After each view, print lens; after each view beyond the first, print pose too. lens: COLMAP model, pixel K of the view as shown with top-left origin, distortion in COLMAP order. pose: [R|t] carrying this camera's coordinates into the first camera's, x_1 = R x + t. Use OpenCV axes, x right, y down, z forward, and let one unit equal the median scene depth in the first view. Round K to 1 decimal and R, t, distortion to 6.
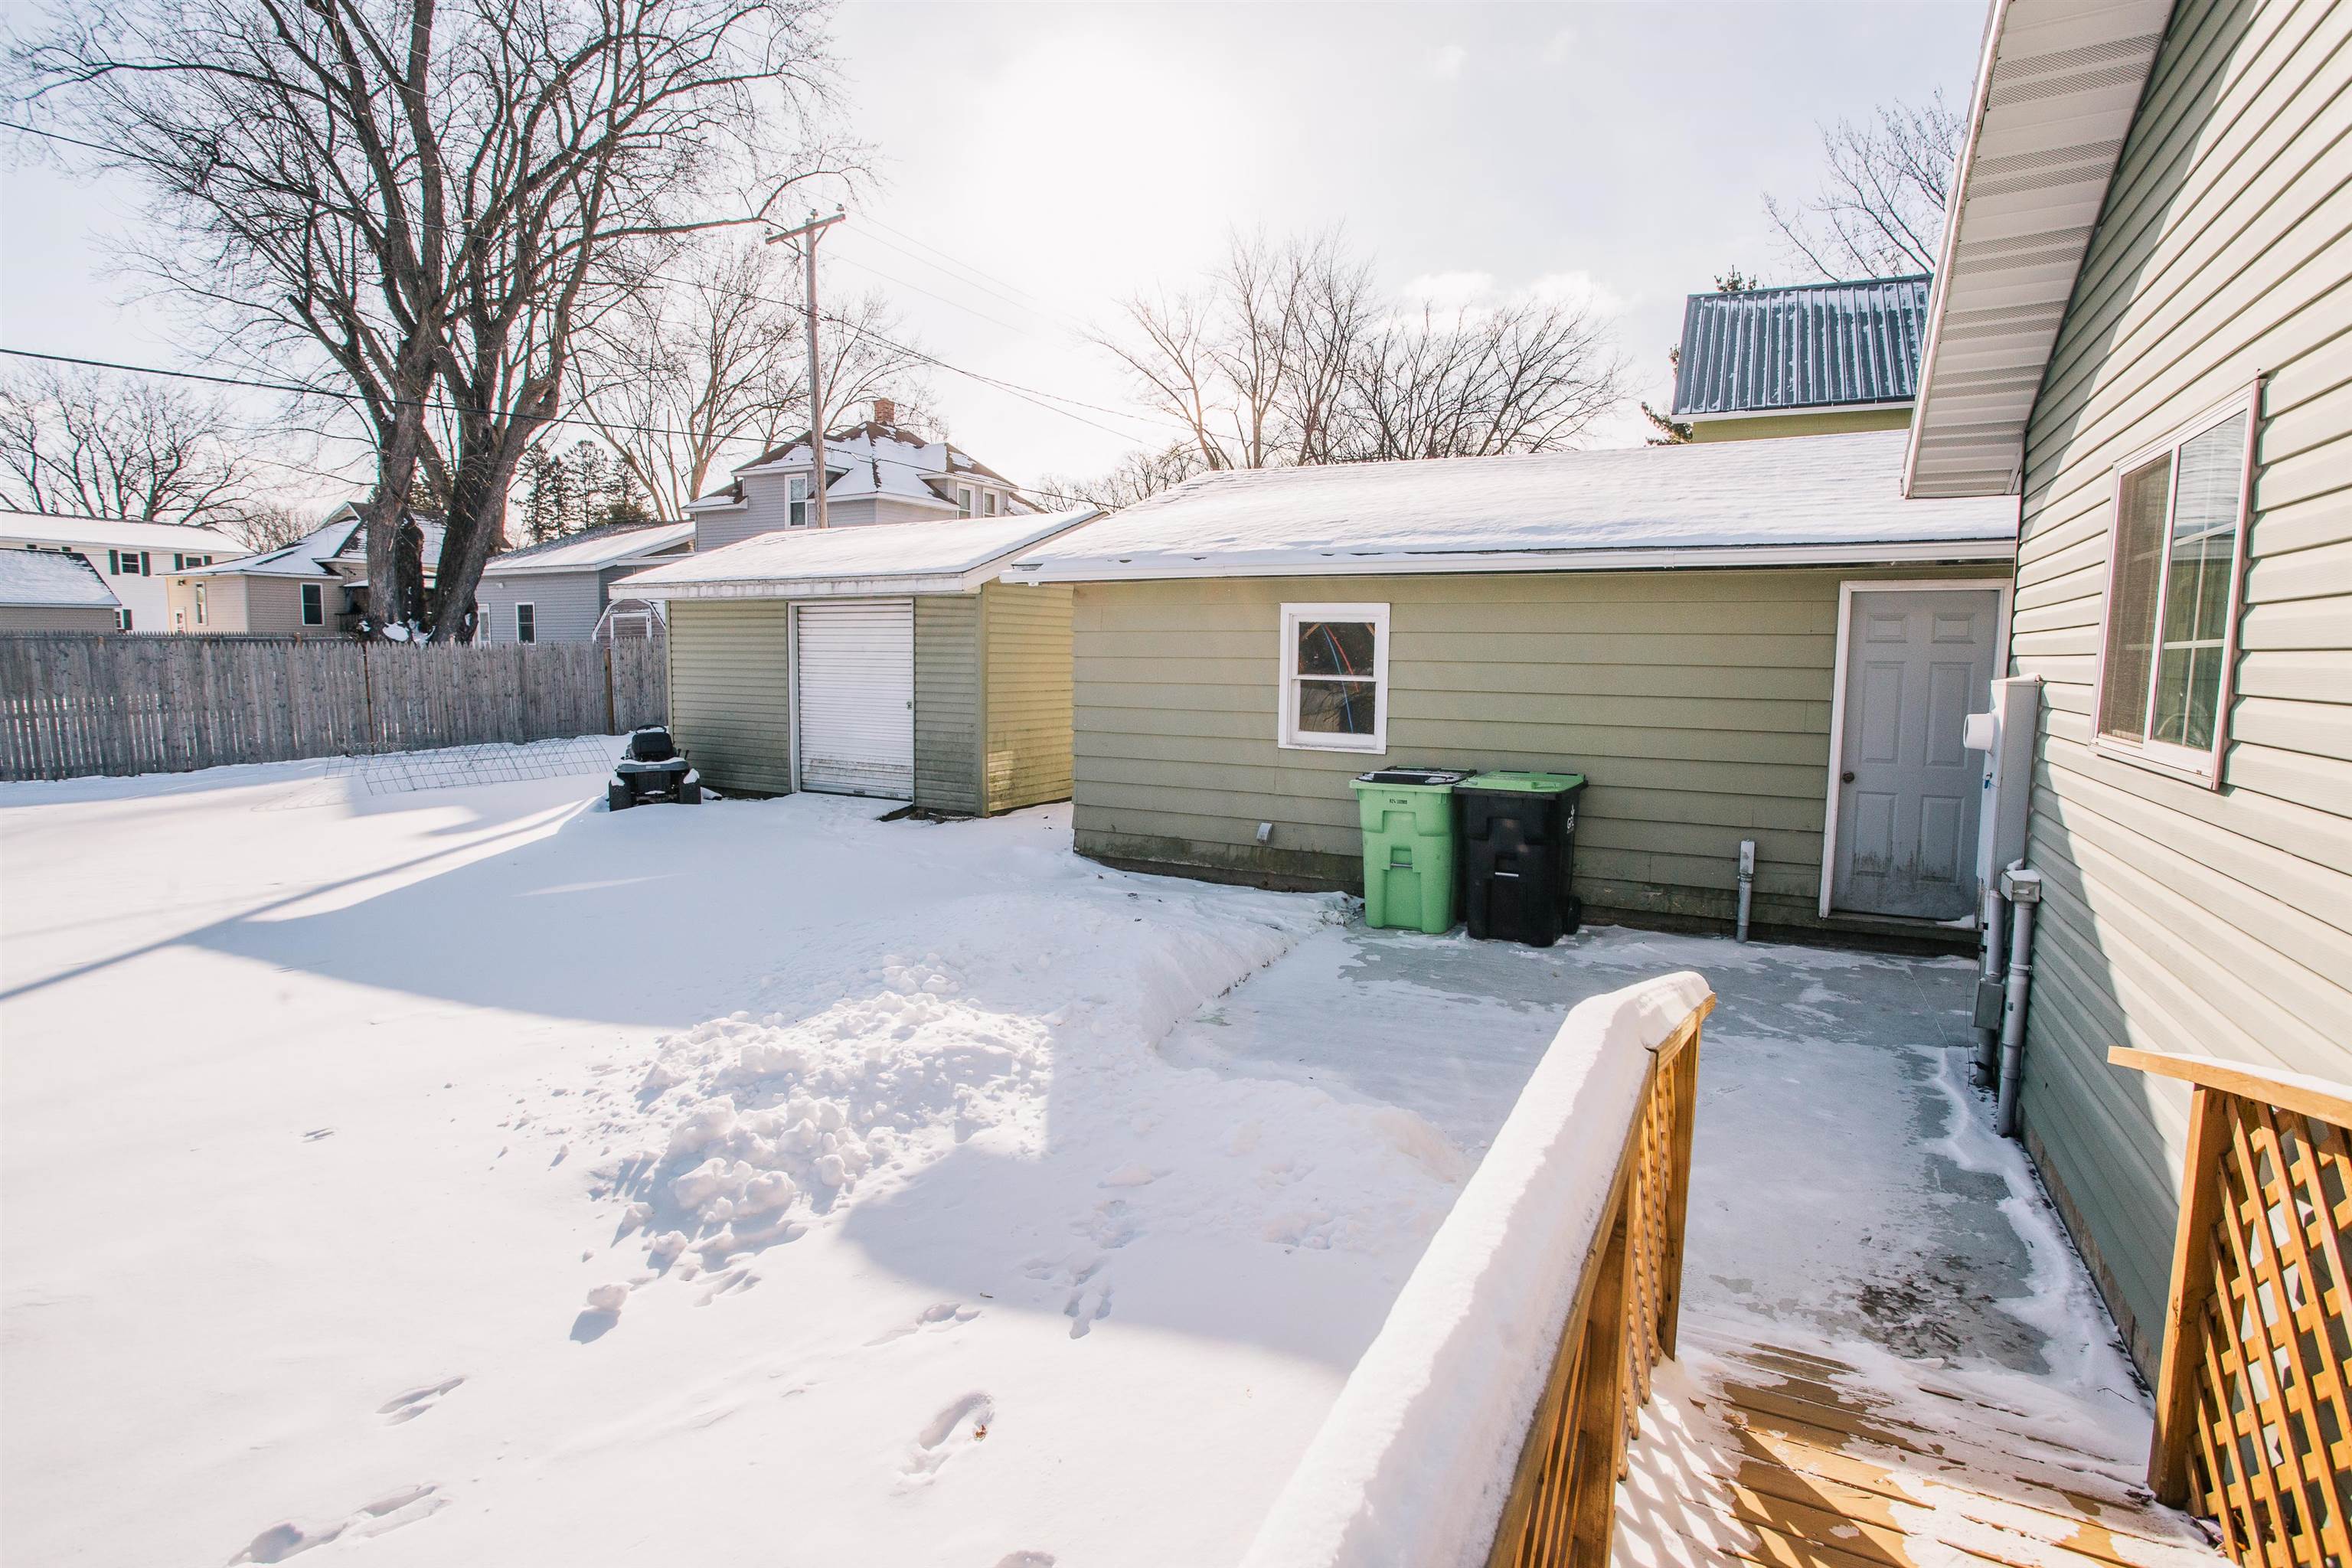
lens RADIAL K [[1121.7, 0, 1159.4], [0, 1121.7, 767.2], [0, 0, 1]] dist [-0.013205, 0.002321]
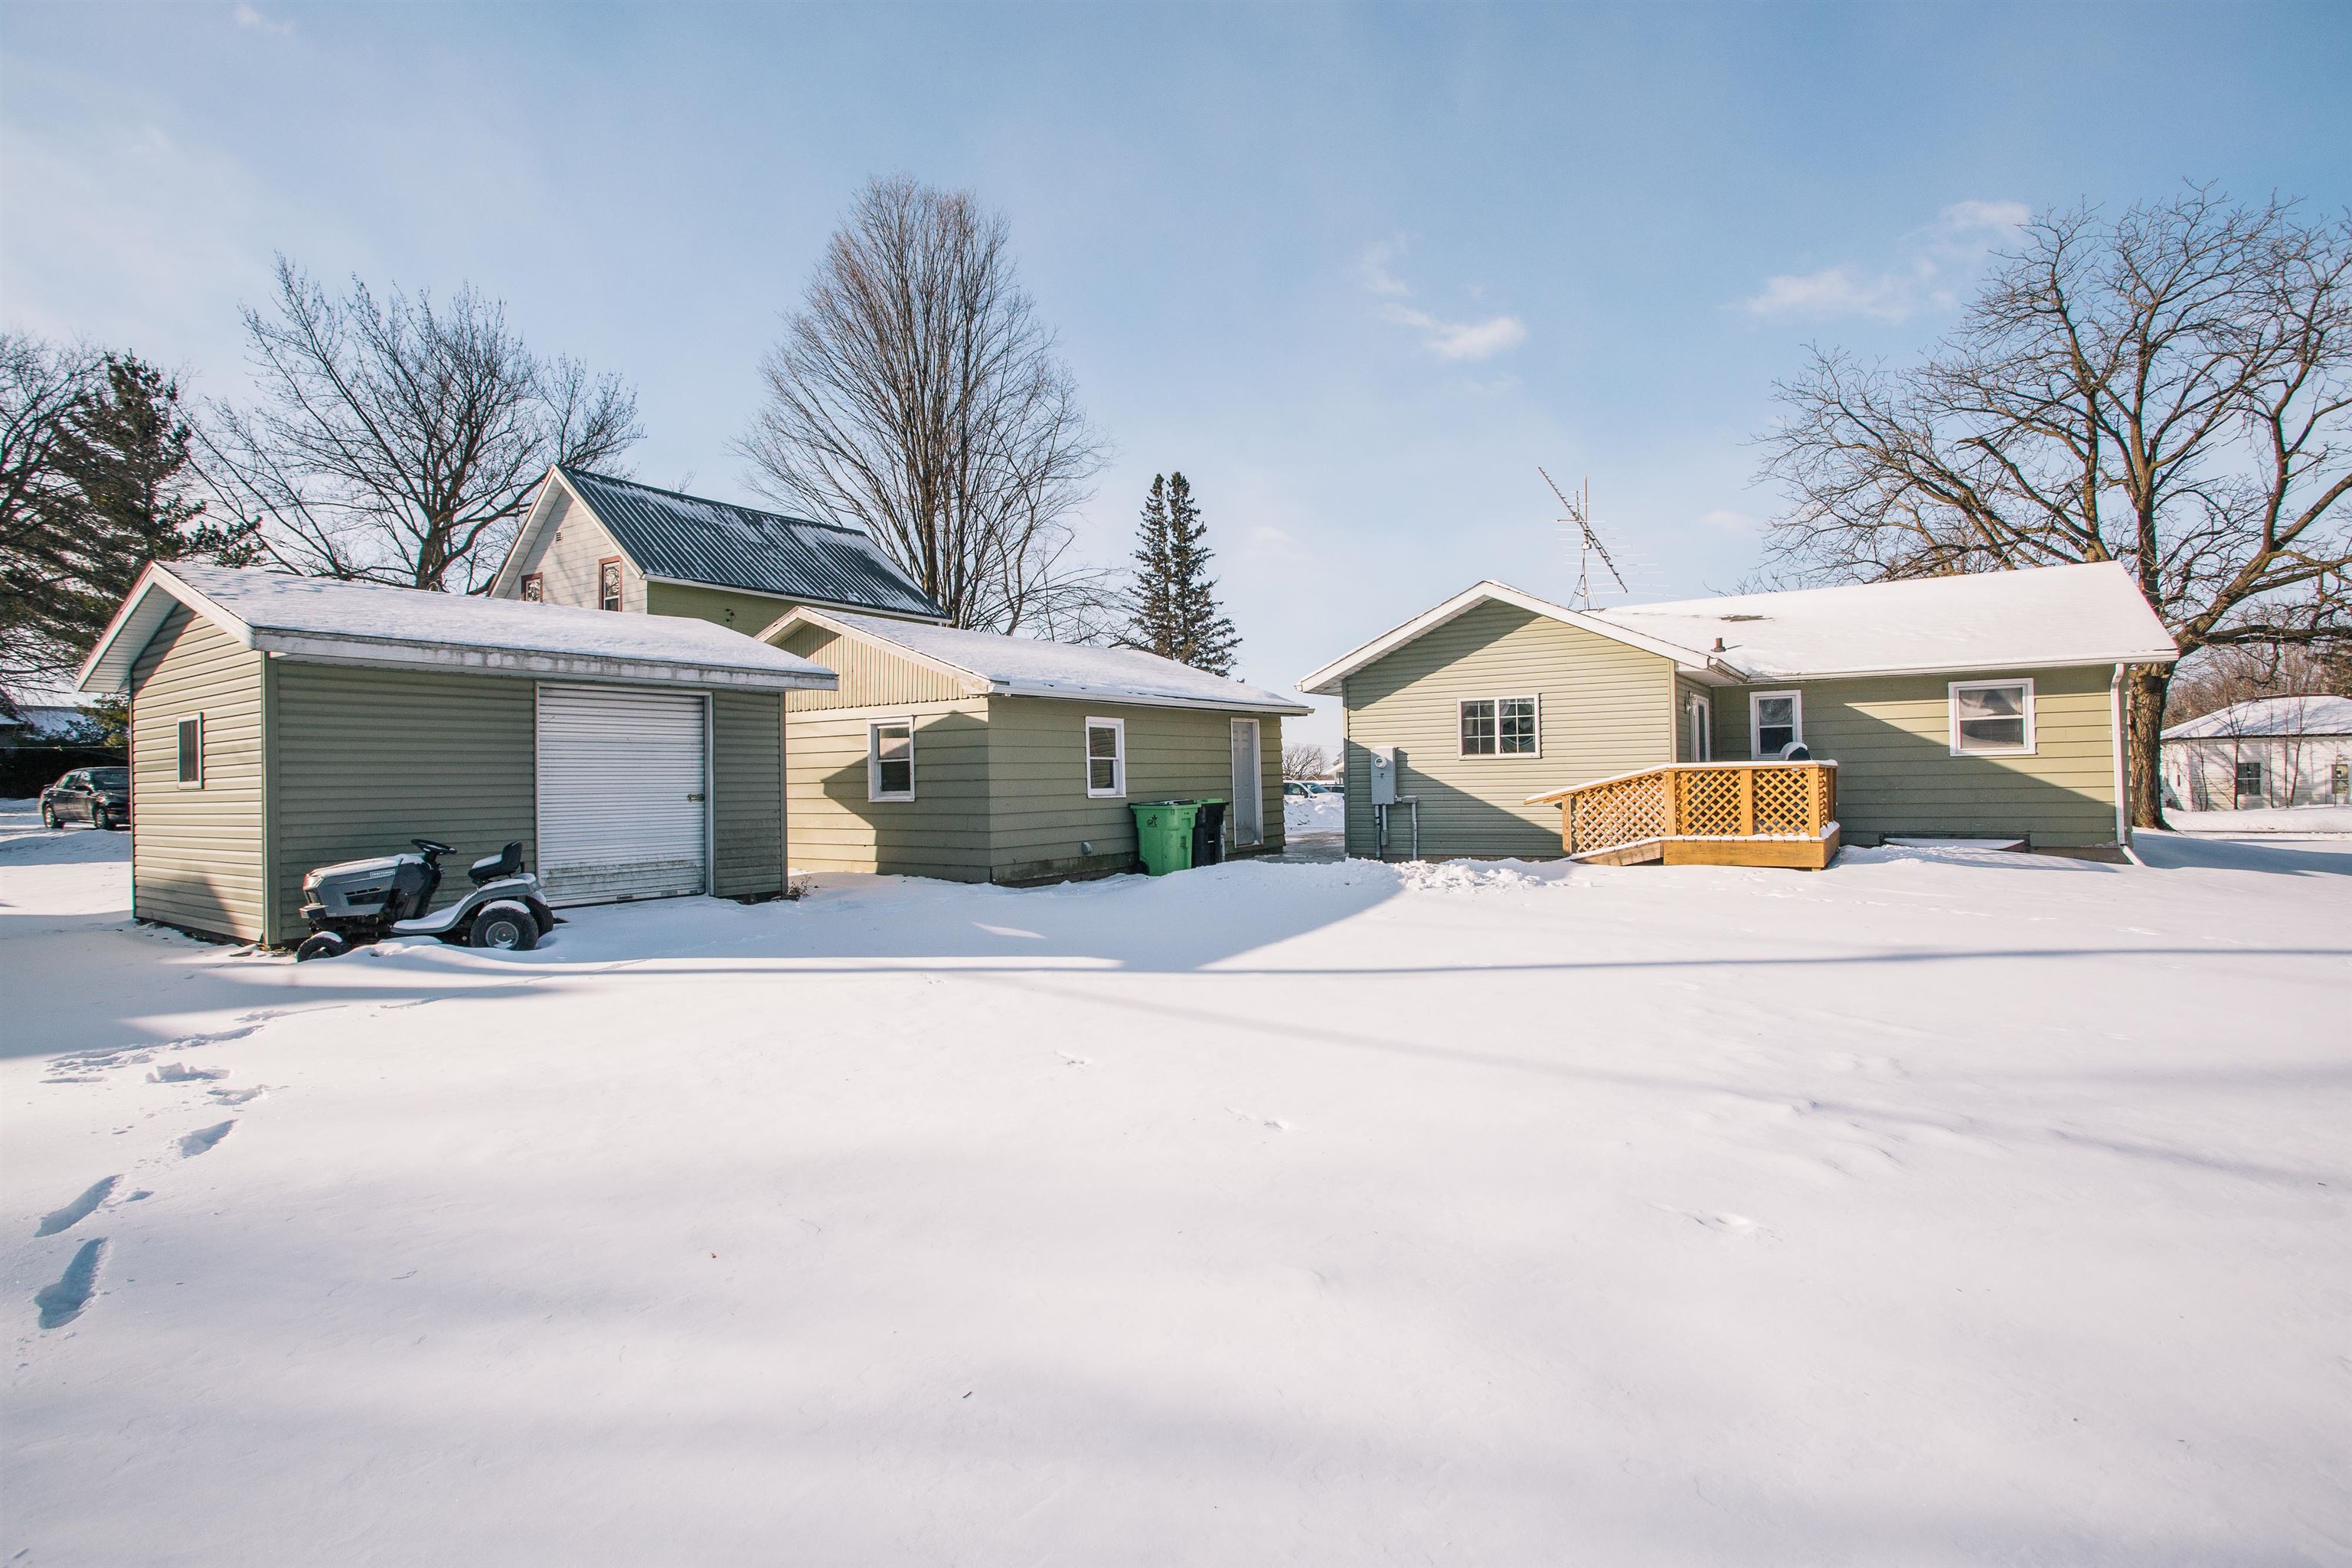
lens RADIAL K [[1121.7, 0, 1172.9], [0, 1121.7, 777.9], [0, 0, 1]] dist [-0.013205, 0.002321]
pose [[0.092466, -0.017829, 0.995556, -1.145326], [0.109003, 0.994012, 0.007677, -0.033357], [-0.989732, 0.107808, 0.093856, 0.489645]]
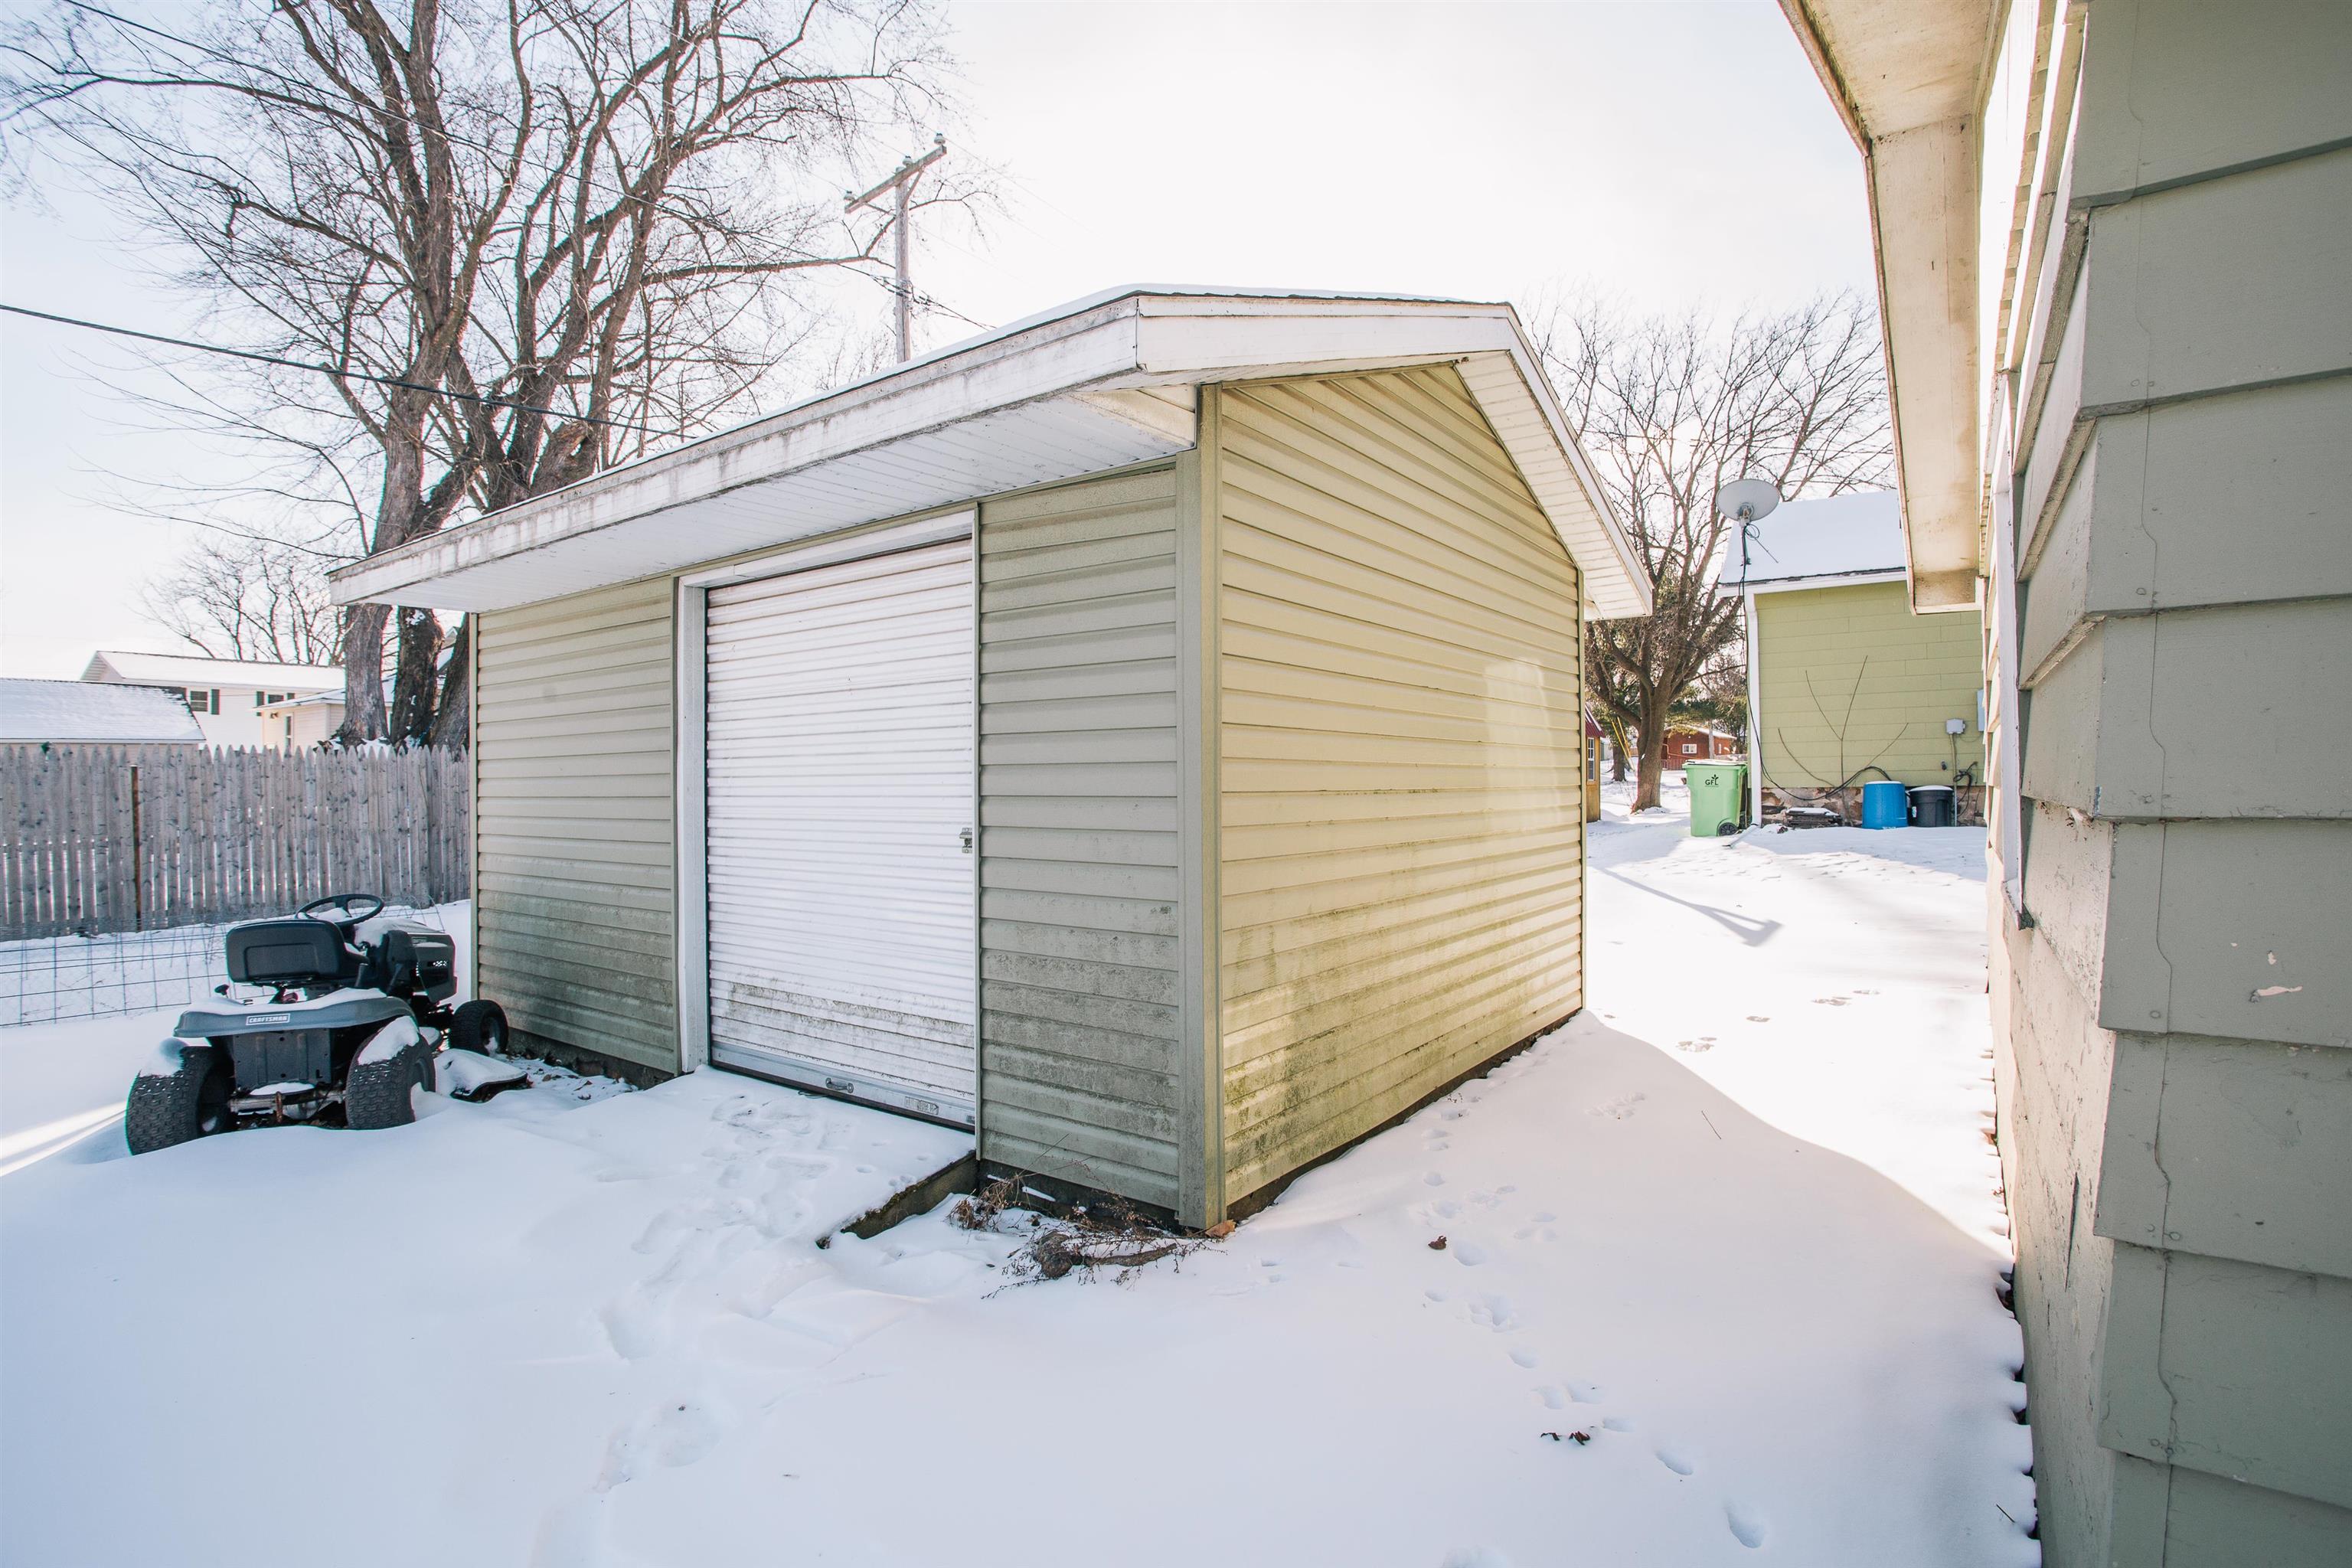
lens RADIAL K [[1121.7, 0, 1175.9], [0, 1121.7, 788.4], [0, 0, 1]] dist [-0.013205, 0.002321]
pose [[0.993695, -0.019168, -0.110466, -0.125079], [0.008515, 0.995335, -0.096106, -0.037855], [0.111793, 0.094559, 0.989222, 0.674615]]
